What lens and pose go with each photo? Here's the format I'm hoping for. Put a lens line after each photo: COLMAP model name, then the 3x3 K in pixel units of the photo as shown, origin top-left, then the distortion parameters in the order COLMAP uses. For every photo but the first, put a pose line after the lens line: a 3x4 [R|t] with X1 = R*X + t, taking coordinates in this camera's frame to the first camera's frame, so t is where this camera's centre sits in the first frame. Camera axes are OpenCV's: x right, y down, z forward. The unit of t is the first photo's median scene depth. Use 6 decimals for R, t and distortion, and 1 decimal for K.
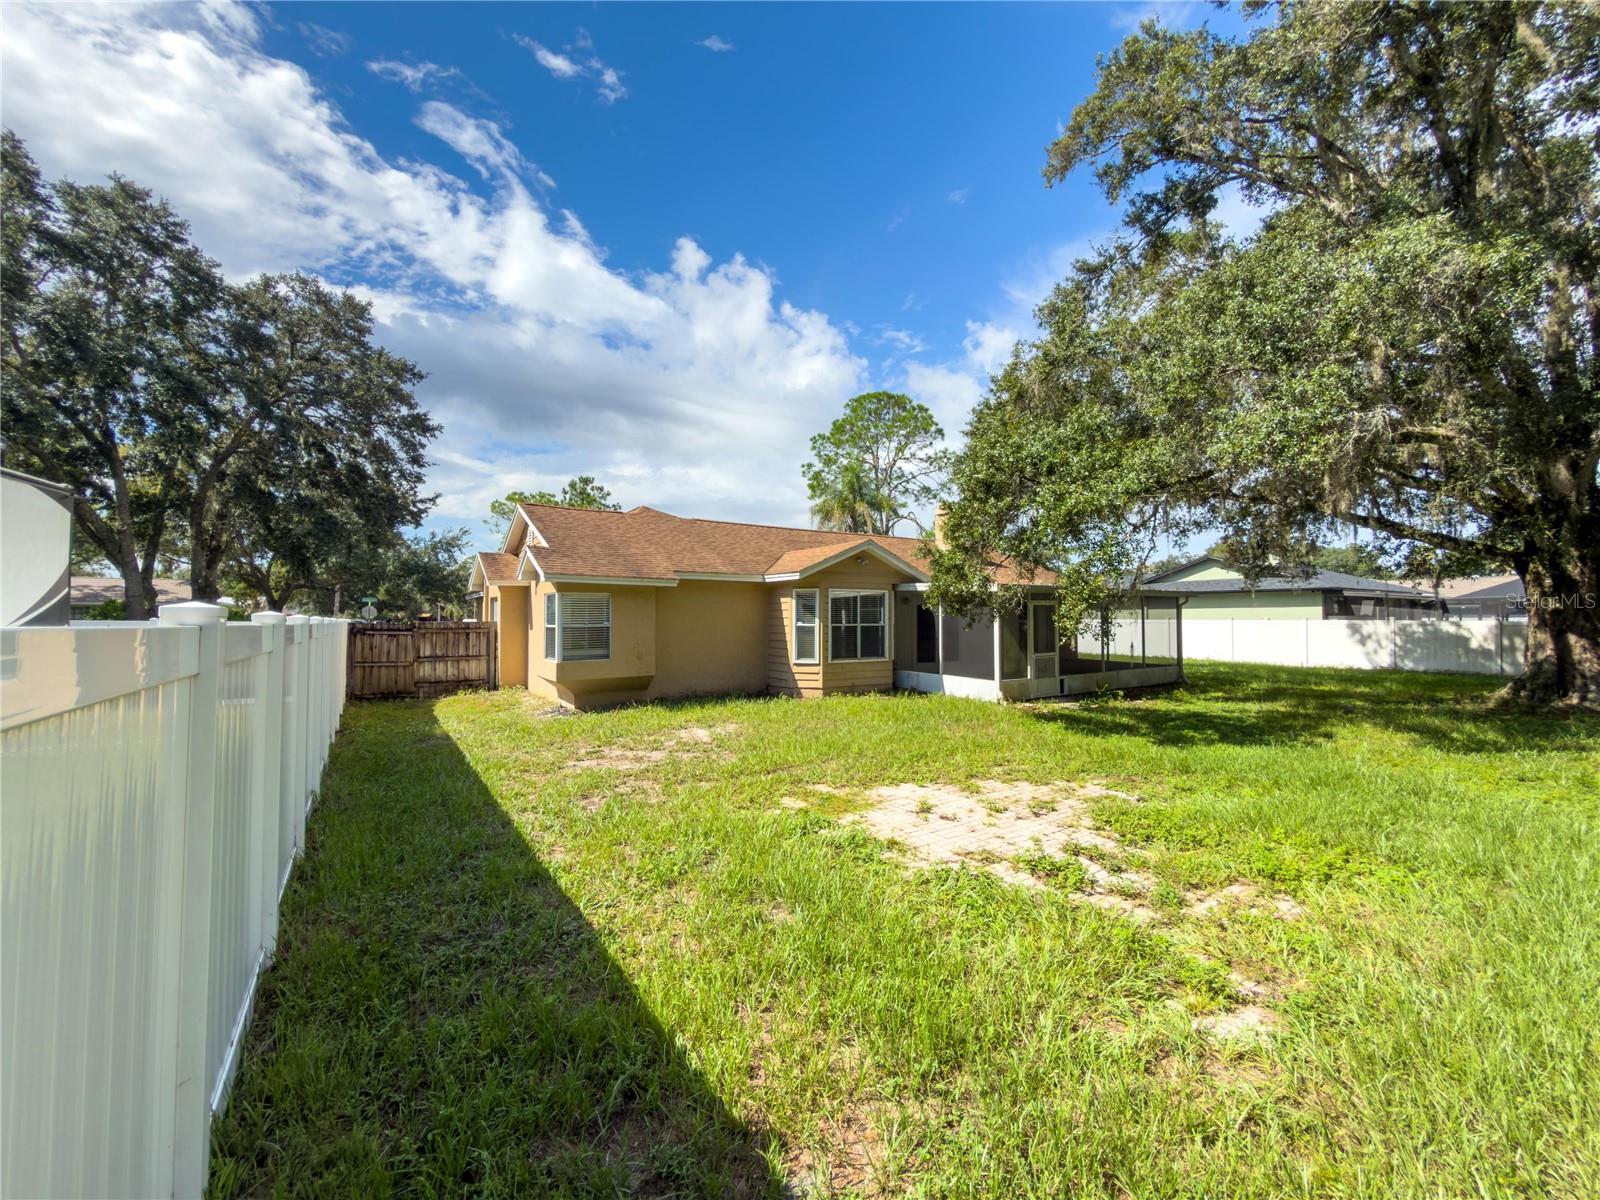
lens RADIAL K [[653.5, 0, 794.2], [0, 653.5, 596.7], [0, 0, 1]] dist [-0.002534, -0.000145]
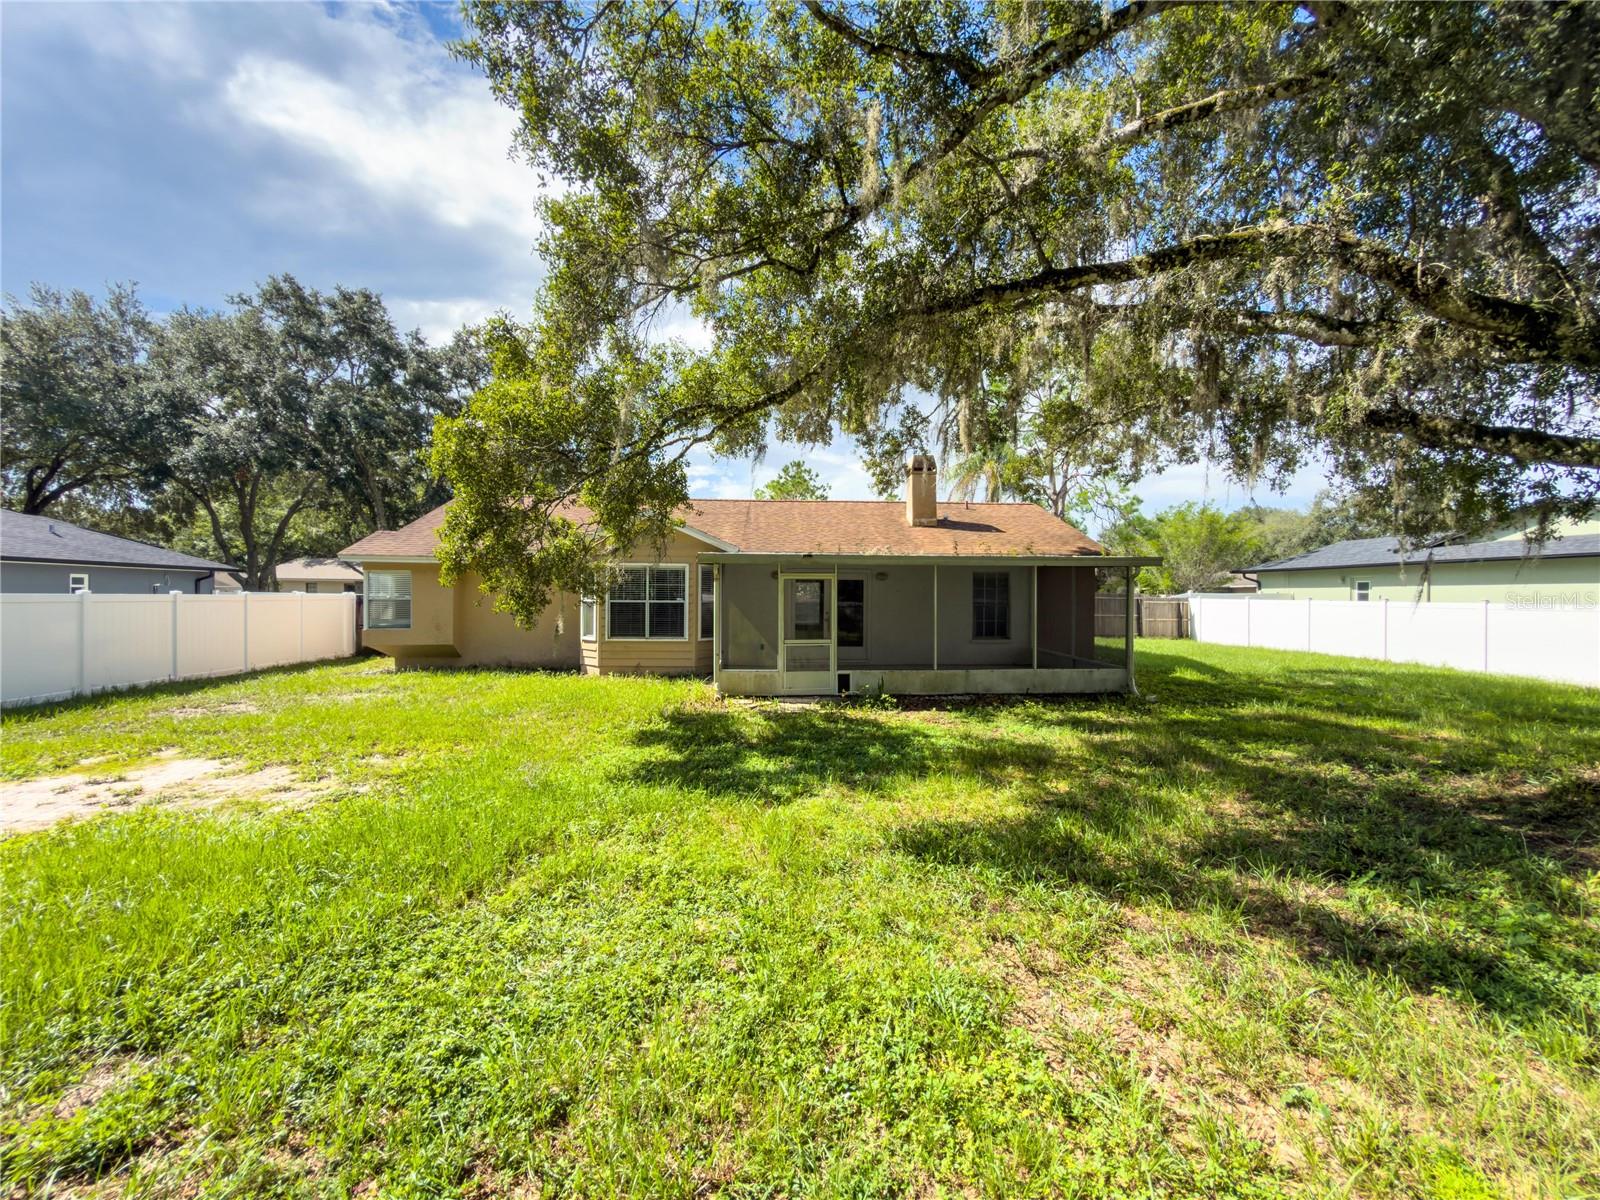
lens RADIAL K [[653.5, 0, 801.9], [0, 653.5, 596.9], [0, 0, 1]] dist [-0.002534, -0.000145]
pose [[0.871646, 0.006865, -0.490088, 0.745351], [0.009335, 0.999488, 0.030602, 0.010447], [0.490048, -0.031249, 0.871135, 0.299255]]
